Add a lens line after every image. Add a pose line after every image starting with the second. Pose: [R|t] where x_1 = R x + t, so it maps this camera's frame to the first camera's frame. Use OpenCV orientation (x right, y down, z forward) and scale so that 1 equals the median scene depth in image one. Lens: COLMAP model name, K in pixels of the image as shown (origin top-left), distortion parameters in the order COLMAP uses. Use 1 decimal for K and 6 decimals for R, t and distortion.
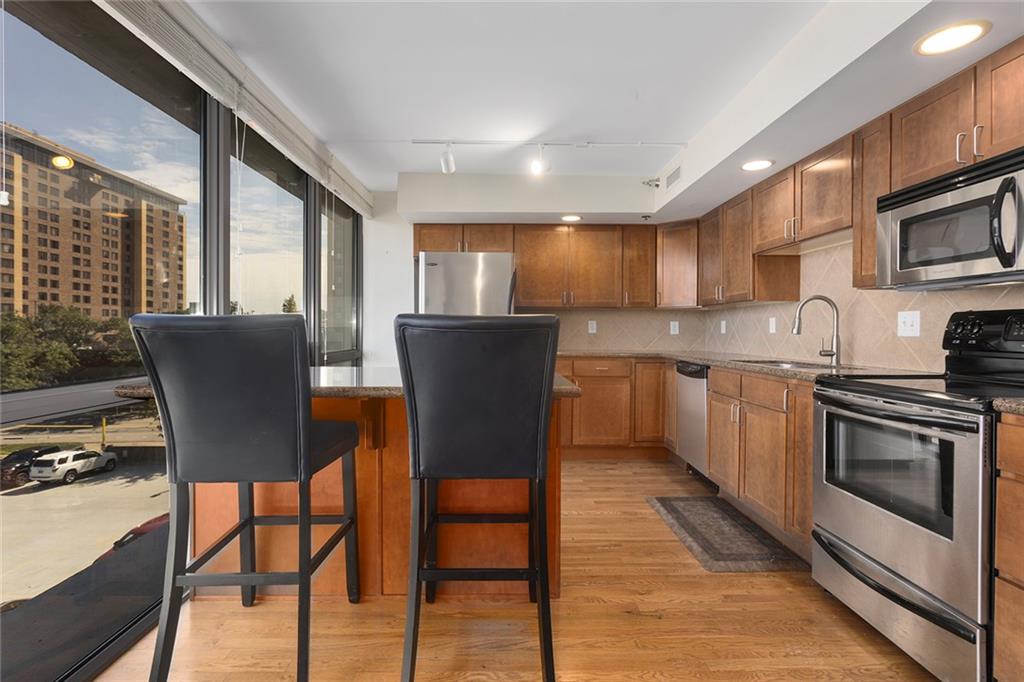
lens RADIAL K [[490.4, 0, 512.6], [0, 490.4, 333.0], [0, 0, 1]] dist [0.001733, -0.000515]
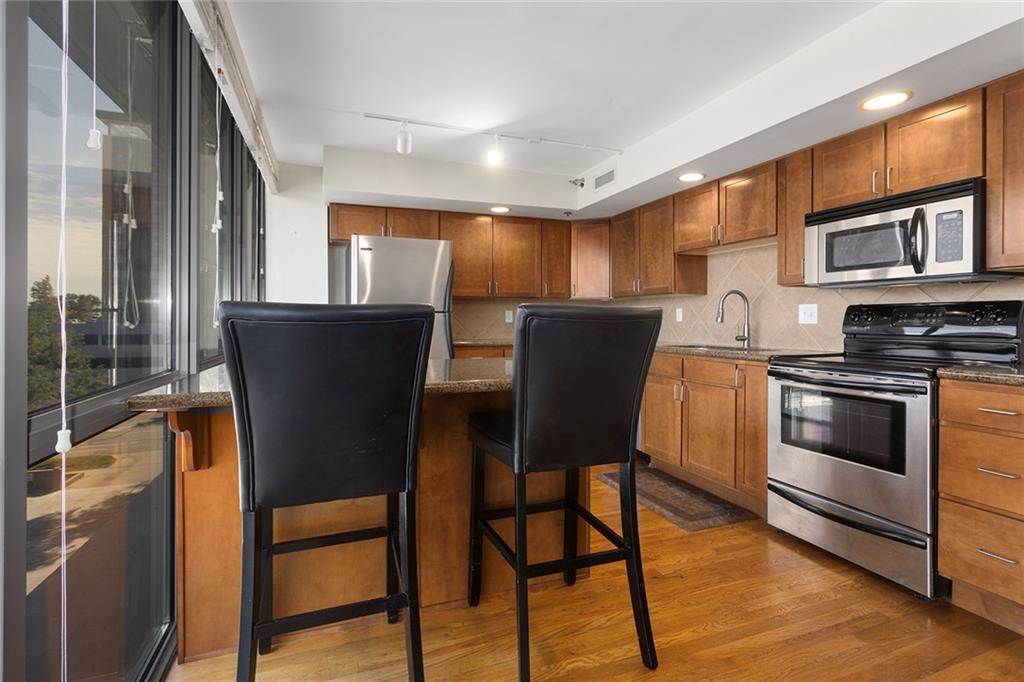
lens RADIAL K [[491.5, 0, 515.6], [0, 491.5, 320.5], [0, 0, 1]] dist [-0.001341, 0.000631]
pose [[0.940920, -0.003964, 0.338605, -0.279521], [0.005135, 0.999984, -0.002562, -0.002121], [-0.338589, 0.004149, 0.940925, 0.047167]]
